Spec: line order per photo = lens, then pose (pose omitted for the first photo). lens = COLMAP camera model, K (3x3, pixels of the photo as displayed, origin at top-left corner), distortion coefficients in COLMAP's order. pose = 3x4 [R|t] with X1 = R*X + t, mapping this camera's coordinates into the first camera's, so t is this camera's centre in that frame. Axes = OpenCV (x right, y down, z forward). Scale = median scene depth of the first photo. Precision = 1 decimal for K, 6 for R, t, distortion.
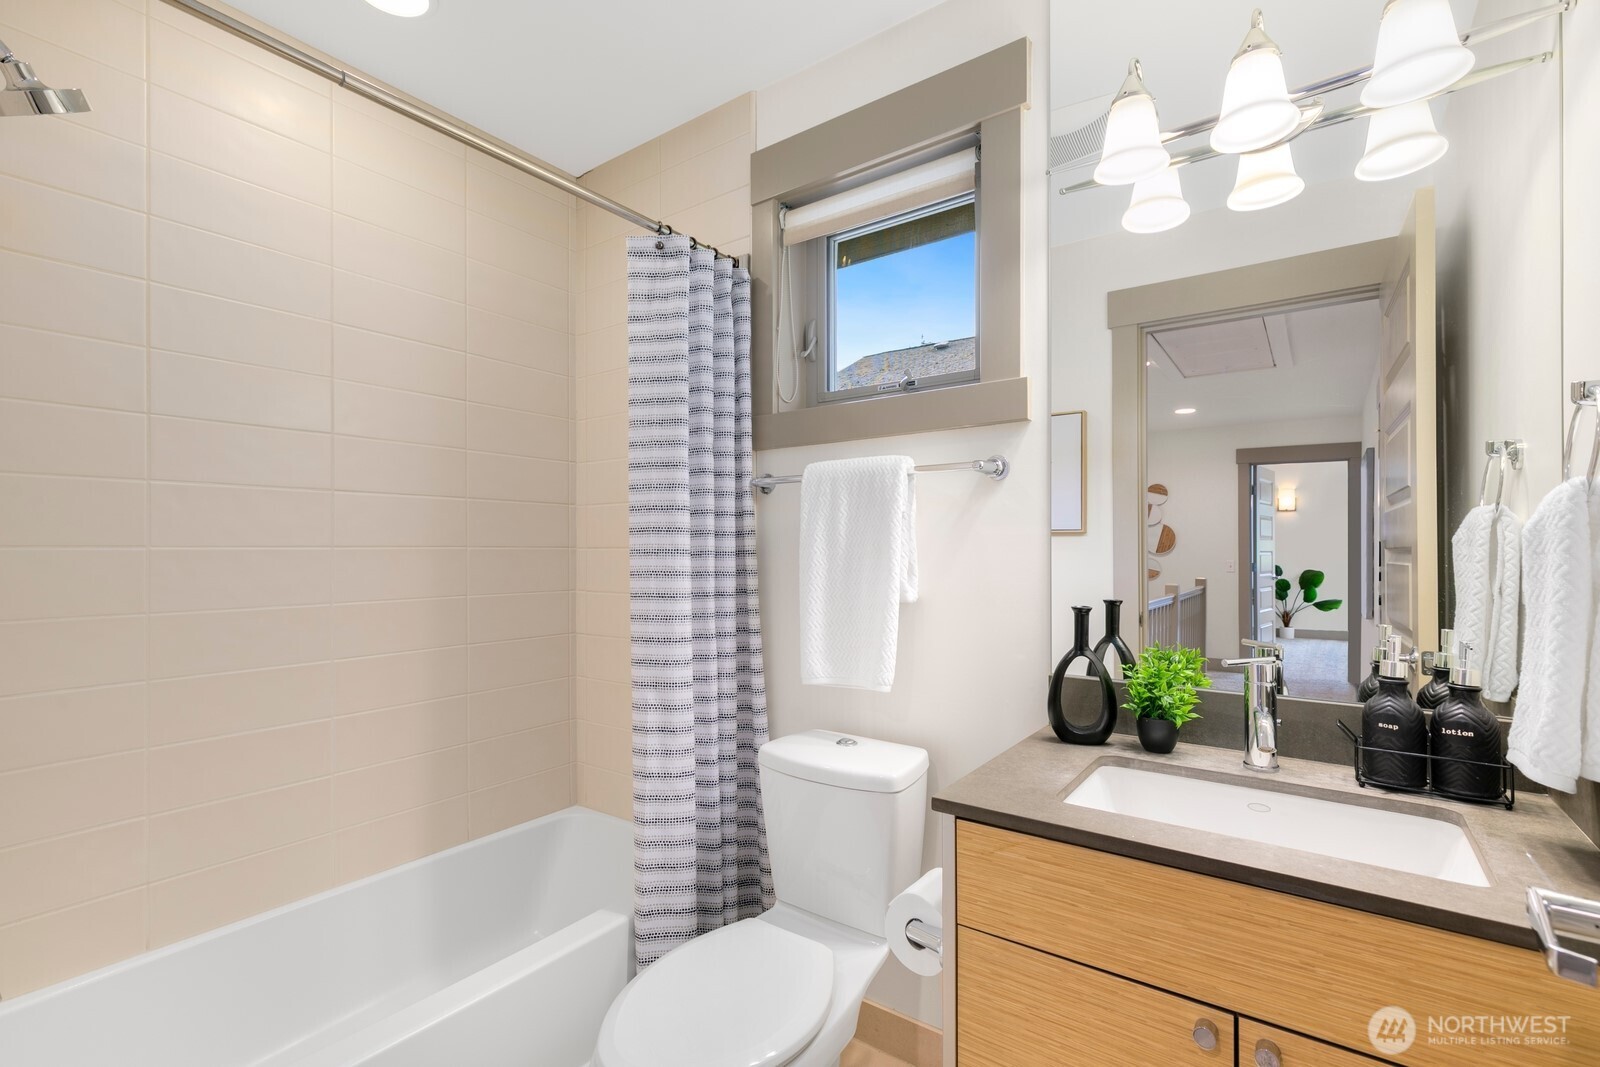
lens RADIAL K [[726.7, 0, 801.4], [0, 726.7, 540.7], [0, 0, 1]] dist [0.012646, -0.001040]
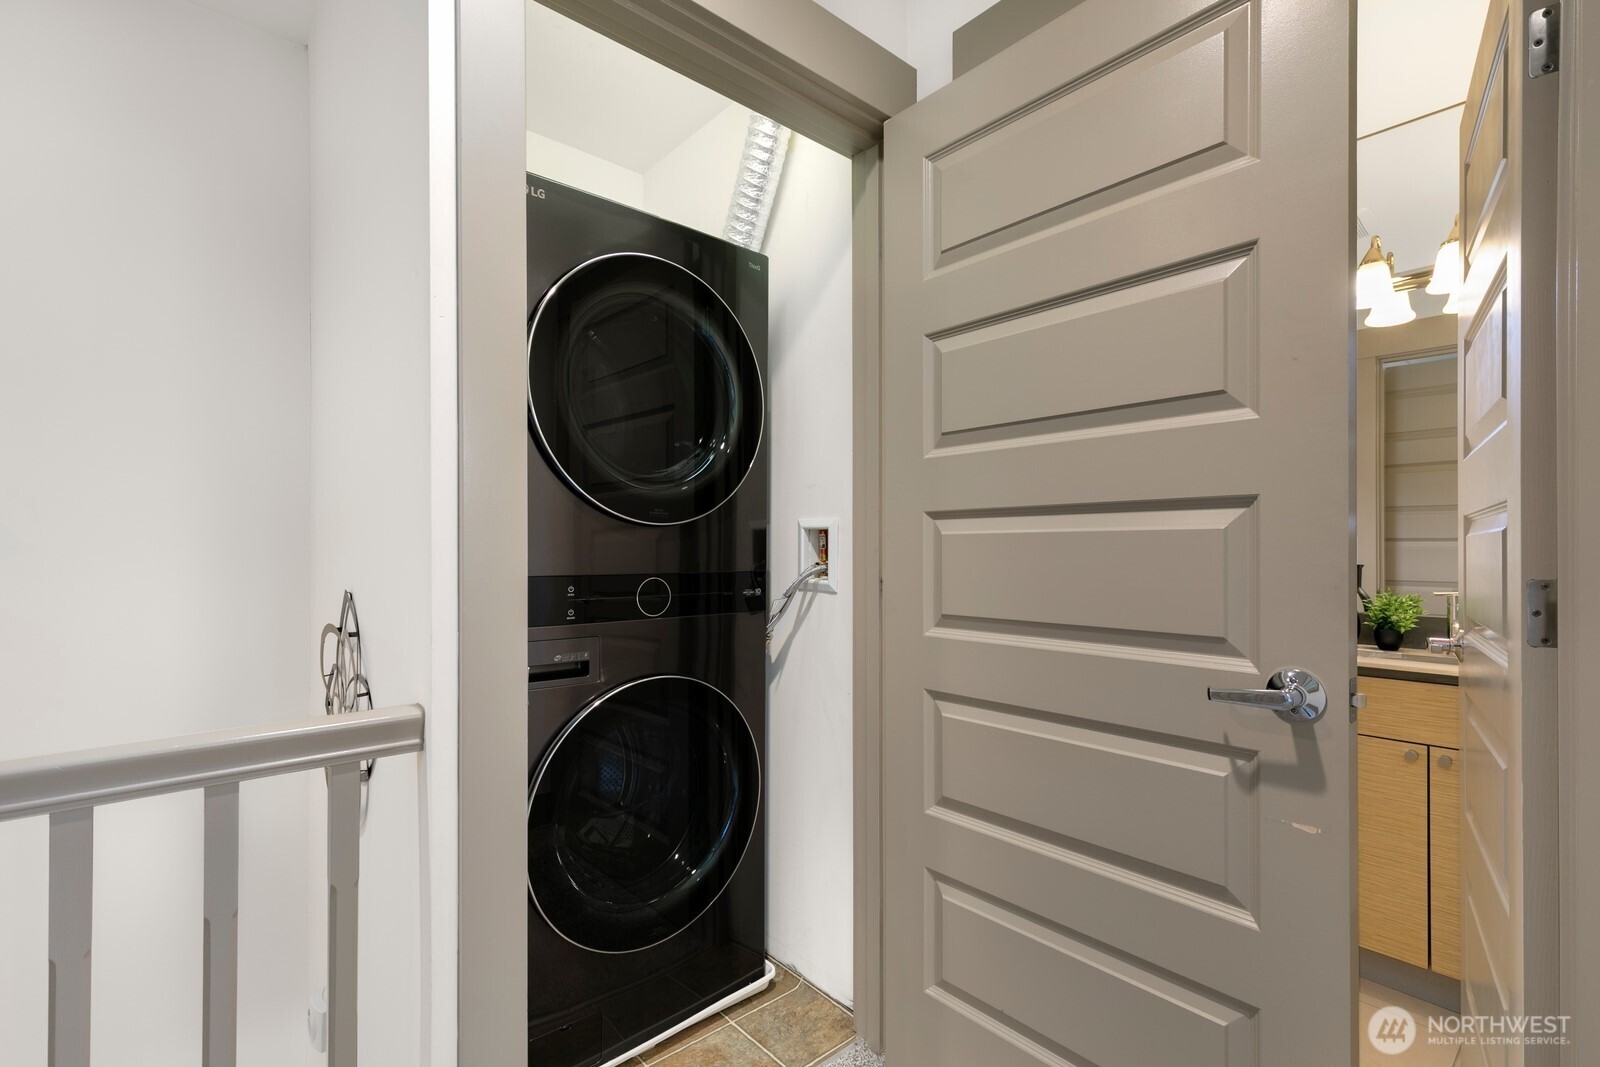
lens RADIAL K [[726.7, 0, 796.6], [0, 726.7, 536.9], [0, 0, 1]] dist [0.012646, -0.001040]
pose [[0.972826, 0.002411, -0.231526, -0.475484], [-0.000451, 0.999964, 0.008520, 0.012035], [0.231538, -0.008184, 0.972791, -1.013878]]
